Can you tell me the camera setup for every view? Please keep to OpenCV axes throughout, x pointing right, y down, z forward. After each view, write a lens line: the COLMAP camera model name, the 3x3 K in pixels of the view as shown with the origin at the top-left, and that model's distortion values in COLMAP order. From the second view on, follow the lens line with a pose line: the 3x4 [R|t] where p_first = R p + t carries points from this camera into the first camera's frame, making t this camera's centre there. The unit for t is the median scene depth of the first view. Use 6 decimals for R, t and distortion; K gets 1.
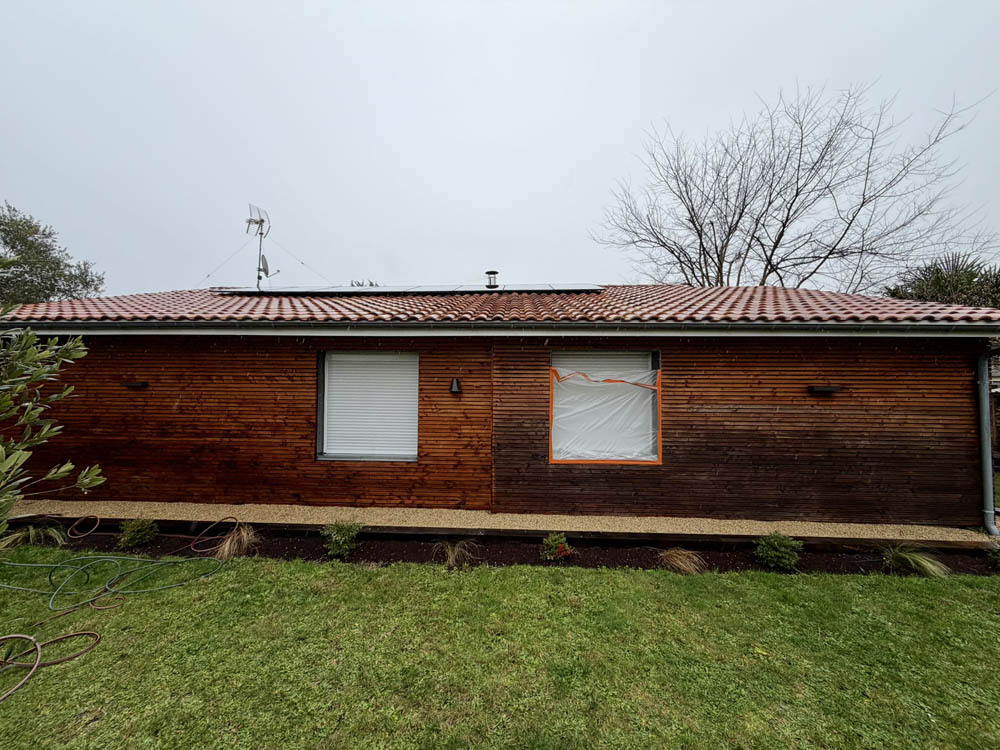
lens RADIAL K [[398.8, 0, 501.3], [0, 398.8, 373.8], [0, 0, 1]] dist [-0.015698, 0.001305]
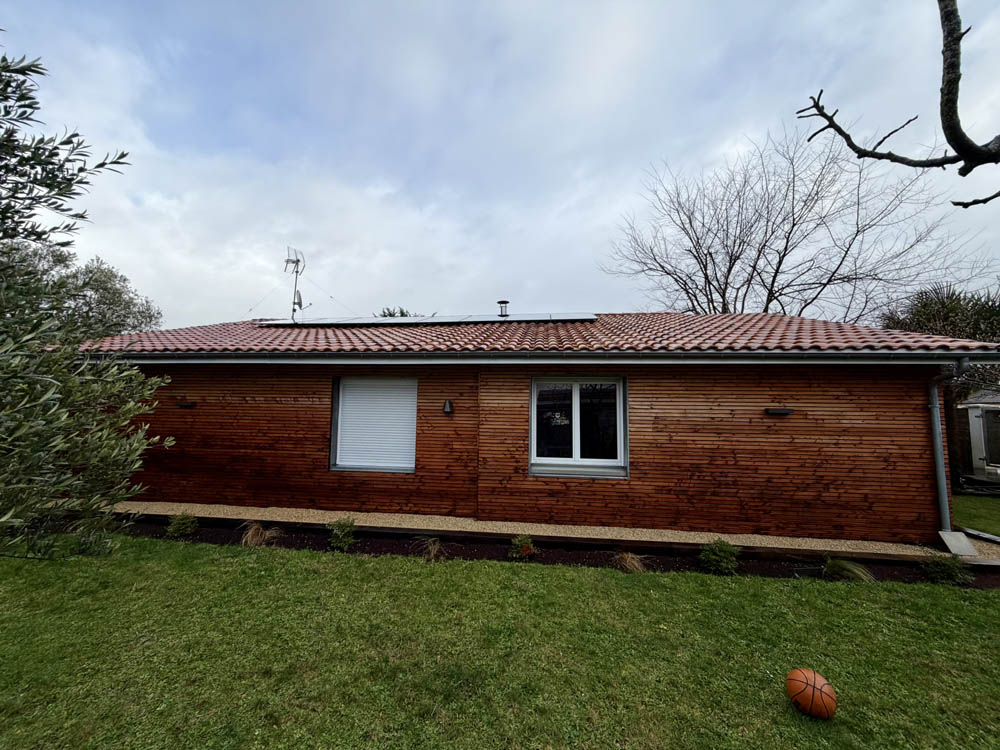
lens RADIAL K [[398.8, 0, 501.1], [0, 398.8, 373.7], [0, 0, 1]] dist [-0.015698, 0.001305]
pose [[0.997168, -0.000615, -0.075201, 0.124590], [-0.003880, 0.998214, -0.059607, 0.002594], [0.075103, 0.059730, 0.995385, -0.138765]]
